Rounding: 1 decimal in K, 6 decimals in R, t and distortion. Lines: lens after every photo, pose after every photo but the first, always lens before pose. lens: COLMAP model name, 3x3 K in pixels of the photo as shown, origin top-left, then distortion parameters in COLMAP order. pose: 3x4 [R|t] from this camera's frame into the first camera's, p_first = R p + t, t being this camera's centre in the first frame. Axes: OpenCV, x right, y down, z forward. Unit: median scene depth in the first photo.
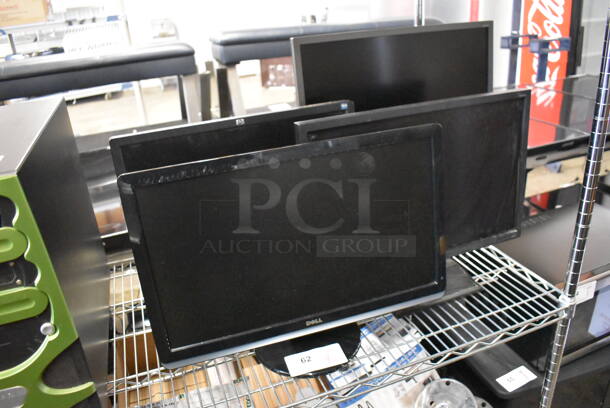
lens RADIAL K [[470.3, 0, 305.0], [0, 470.3, 204.0], [0, 0, 1]] dist [-0.001053, -0.071515]
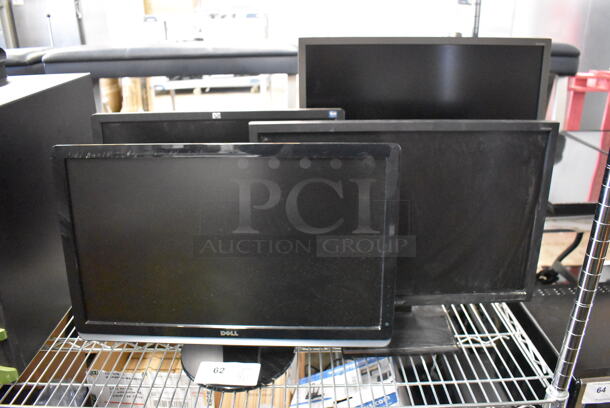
lens RADIAL K [[465.4, 0, 305.0], [0, 465.4, 204.0], [0, 0, 1]] dist [0.001038, -0.104636]
pose [[0.937079, 0.183712, -0.296873, 0.316388], [-0.188321, 0.982018, 0.013262, -0.035495], [0.293971, 0.043480, 0.954825, 0.120377]]
